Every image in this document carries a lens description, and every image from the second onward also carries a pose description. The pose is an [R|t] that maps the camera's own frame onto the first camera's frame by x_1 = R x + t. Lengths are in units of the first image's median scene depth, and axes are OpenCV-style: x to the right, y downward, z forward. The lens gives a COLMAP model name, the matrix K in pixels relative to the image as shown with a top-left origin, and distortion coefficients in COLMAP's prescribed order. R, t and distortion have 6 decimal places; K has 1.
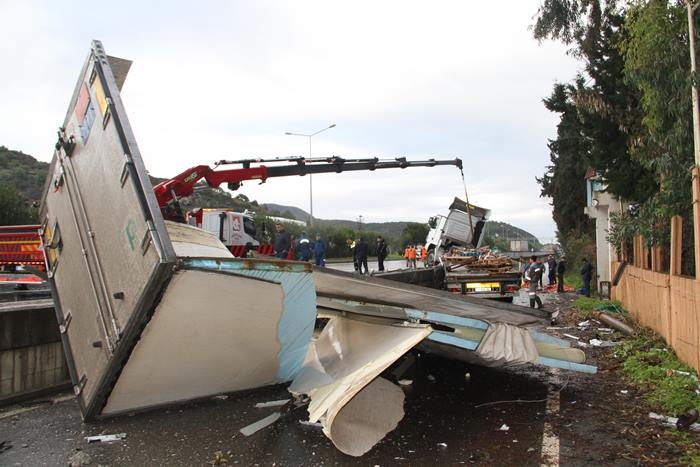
lens RADIAL K [[568.4, 0, 364.2], [0, 568.4, 233.3], [0, 0, 1]] dist [-0.109227, 0.006269]
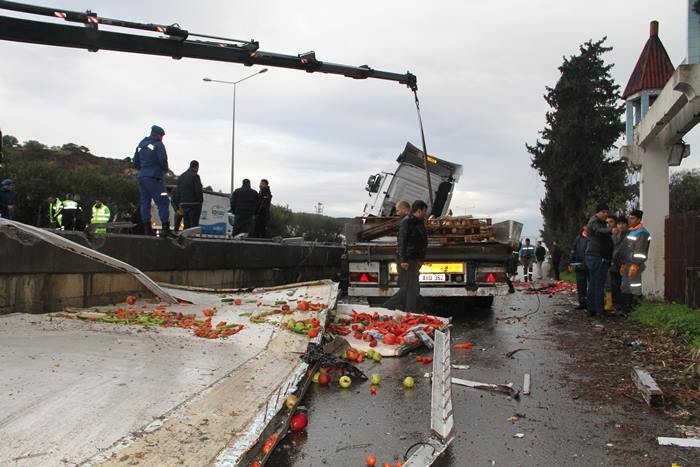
lens RADIAL K [[621.5, 0, 351.3], [0, 621.5, 220.8], [0, 0, 1]] dist [-0.056708, 0.001396]
pose [[0.998910, 0.032698, 0.033306, 0.083849], [-0.032337, 0.999413, -0.011334, 0.039362], [-0.033657, 0.010244, 0.999381, 0.323045]]
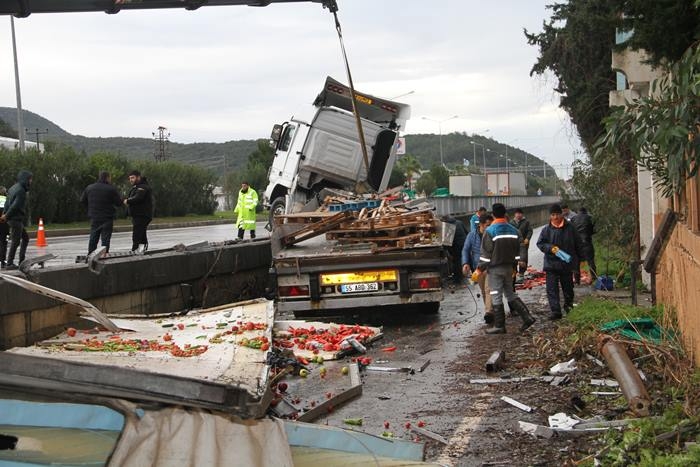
lens RADIAL K [[1222.8, 0, 332.5], [0, 1222.8, 232.6], [0, 0, 1]] dist [0.255967, 0.040787]
pose [[0.991988, -0.032311, 0.122129, 0.048580], [0.025469, 0.998039, 0.057177, 0.002294], [-0.123737, -0.053608, 0.990866, 0.048507]]
